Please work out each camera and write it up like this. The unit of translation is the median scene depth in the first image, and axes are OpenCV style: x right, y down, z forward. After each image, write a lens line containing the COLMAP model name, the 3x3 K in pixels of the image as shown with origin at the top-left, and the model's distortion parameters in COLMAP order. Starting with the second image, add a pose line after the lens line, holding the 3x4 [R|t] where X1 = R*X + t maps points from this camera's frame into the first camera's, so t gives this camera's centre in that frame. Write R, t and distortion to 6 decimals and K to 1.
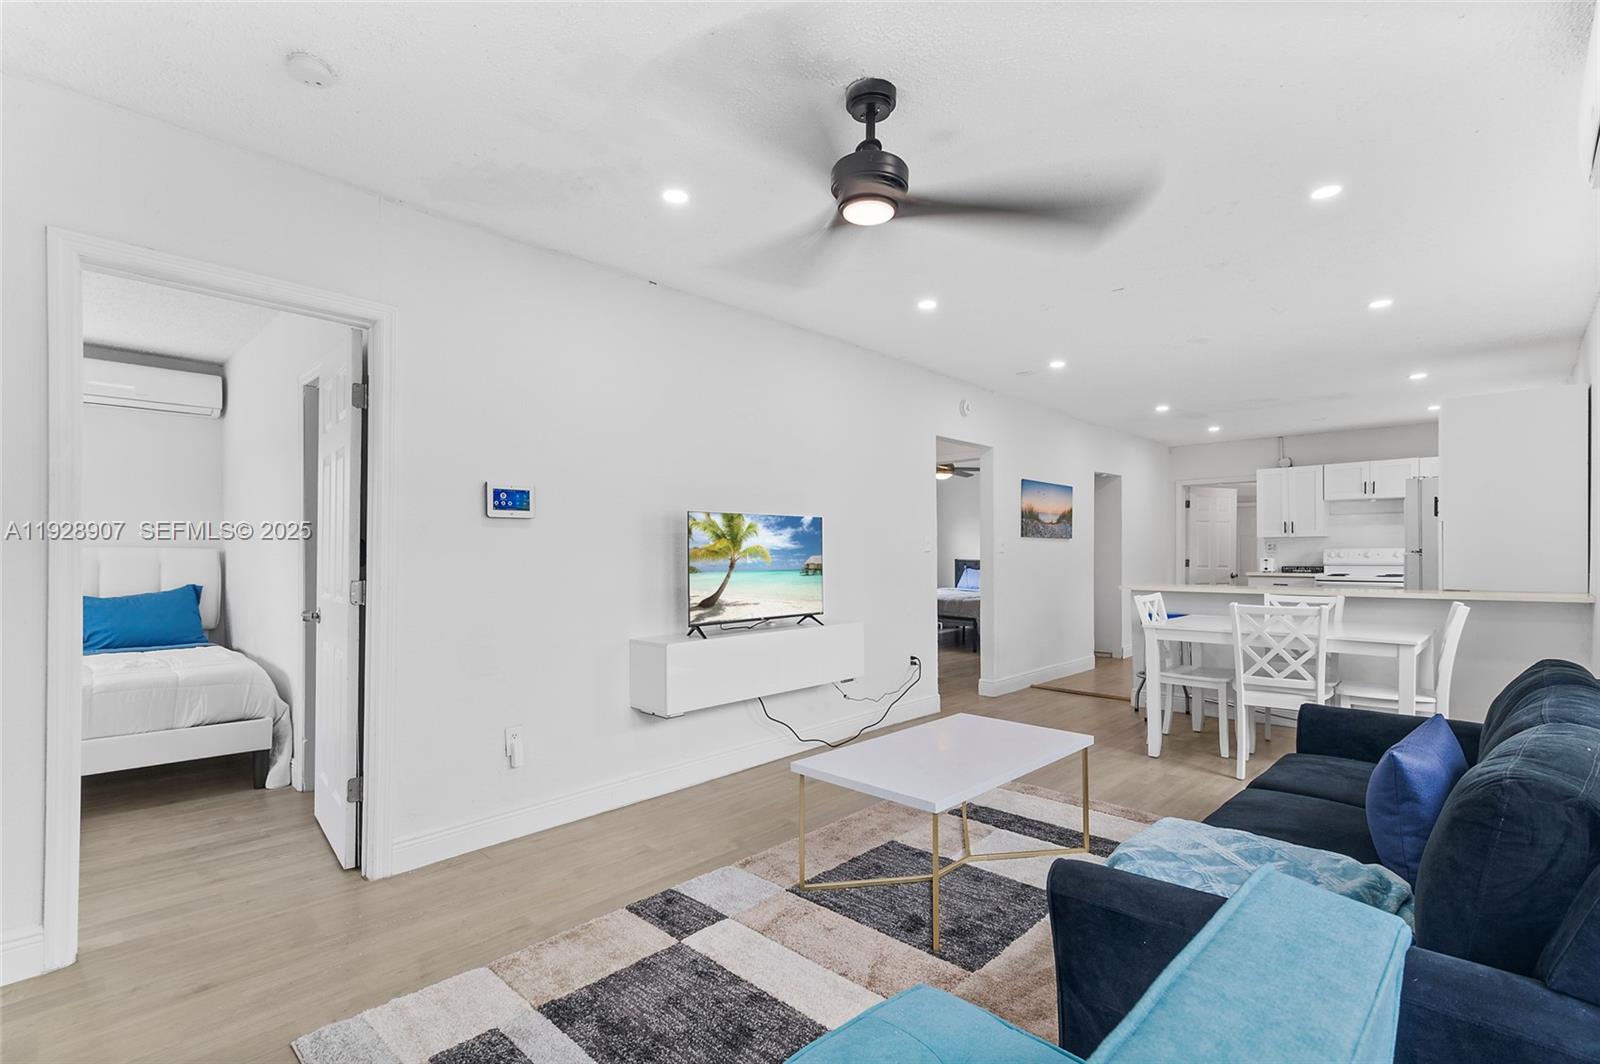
lens RADIAL K [[735.5, 0, 797.0], [0, 735.5, 557.7], [0, 0, 1]] dist [0.032969, 0.000103]
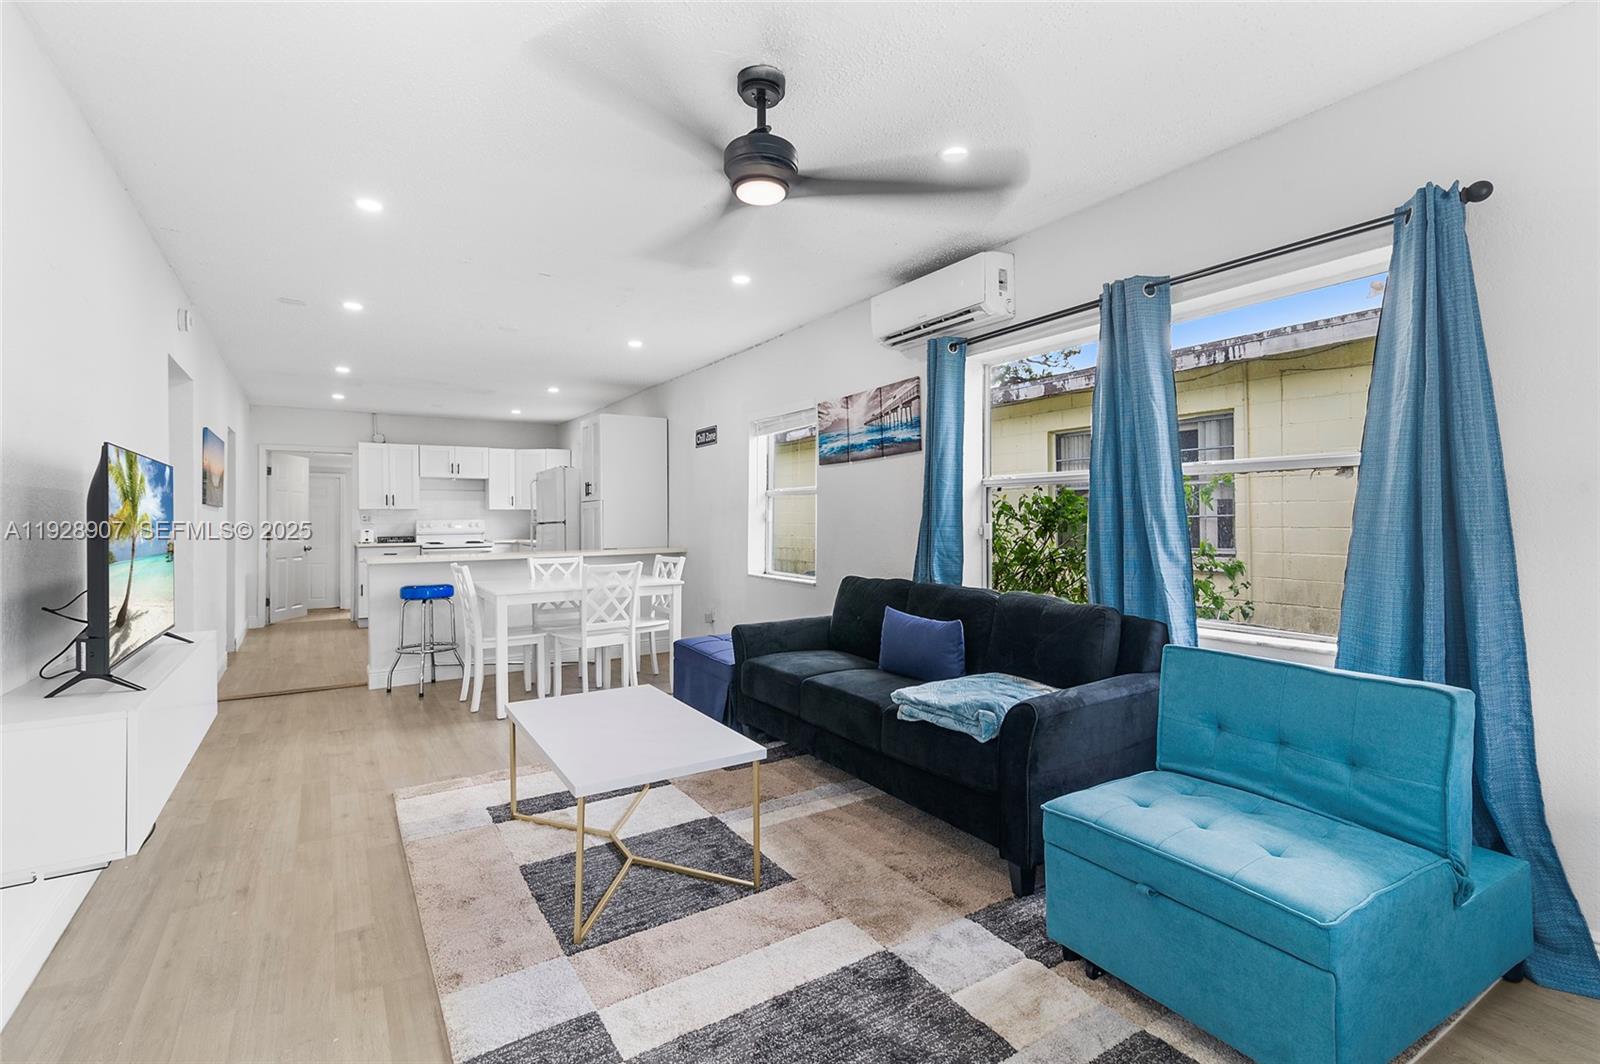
lens RADIAL K [[733.5, 0, 800.0], [0, 733.5, 532.0], [0, 0, 1]] dist [0.001571, 0.000078]
pose [[0.219989, -0.014778, 0.975390, -0.482599], [0.012116, 0.999850, 0.012416, -0.001965], [-0.975427, 0.009086, 0.220135, 0.401753]]
